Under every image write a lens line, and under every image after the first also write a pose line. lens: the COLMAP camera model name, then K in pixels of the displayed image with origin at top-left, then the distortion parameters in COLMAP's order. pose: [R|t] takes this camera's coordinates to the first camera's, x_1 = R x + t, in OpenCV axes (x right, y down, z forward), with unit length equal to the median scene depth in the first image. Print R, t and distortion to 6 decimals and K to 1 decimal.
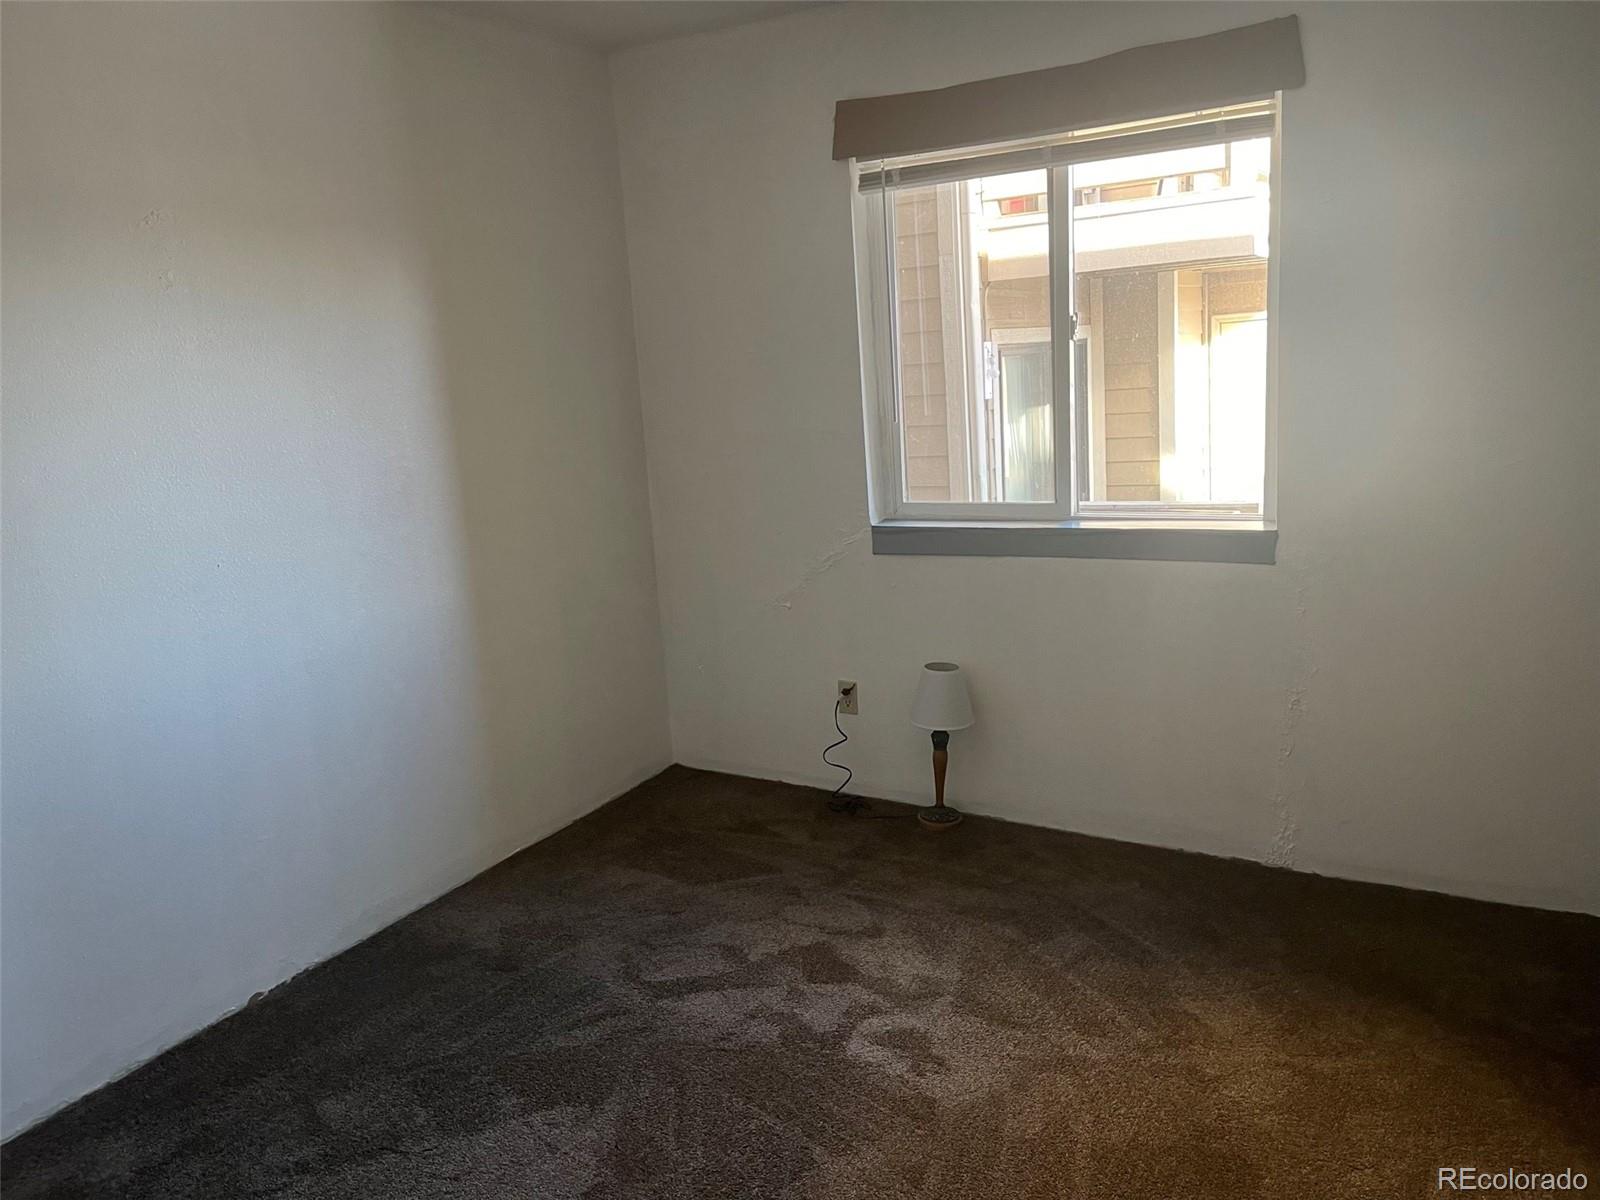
lens RADIAL K [[1214.2, 0, 787.1], [0, 1214.2, 602.4], [0, 0, 1]] dist [0.015031, -0.007323]
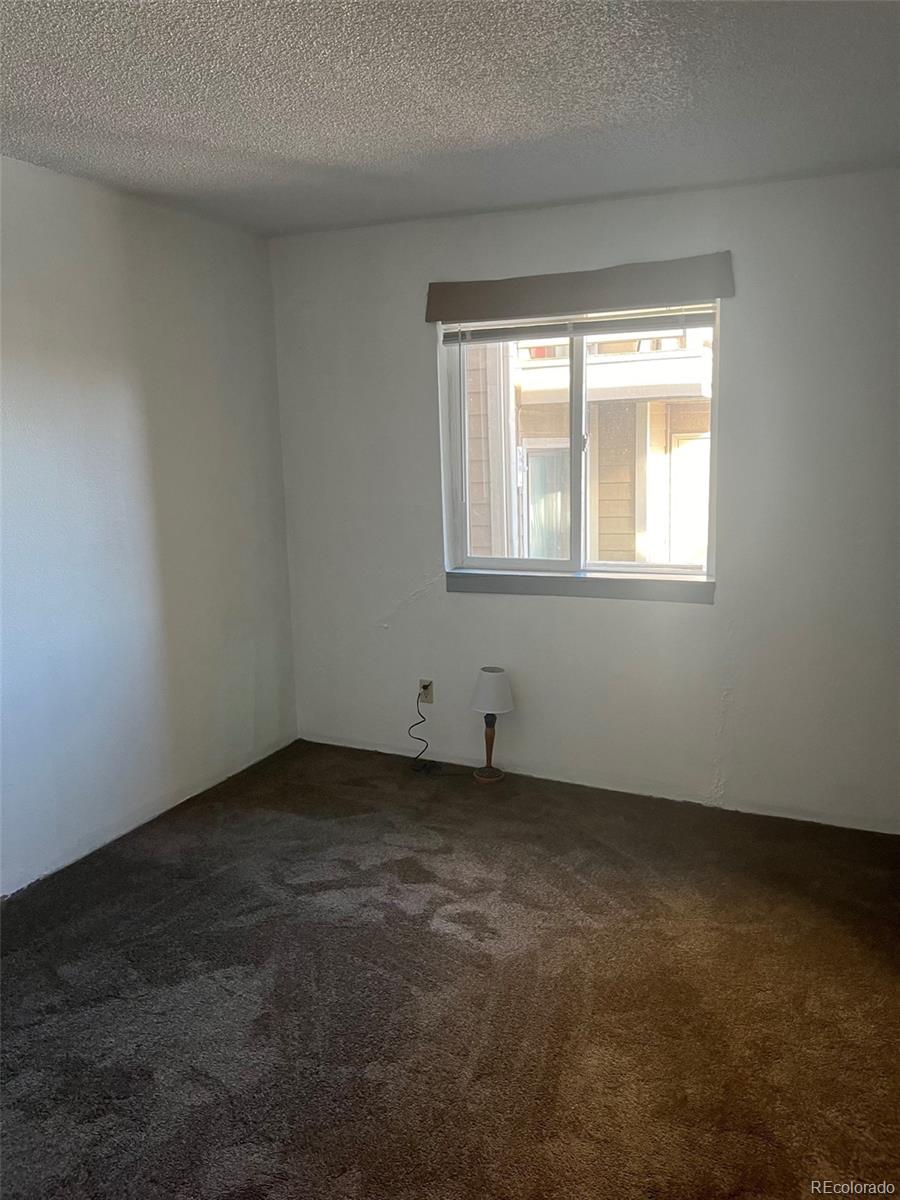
lens RADIAL K [[910.7, 0, 458.2], [0, 910.7, 598.2], [0, 0, 1]] dist [0.015031, -0.007323]
pose [[0.993827, 0.023905, 0.108333, -0.038173], [-0.019836, 0.999063, -0.038477, 0.011405], [-0.109151, 0.036091, 0.993370, -0.093291]]
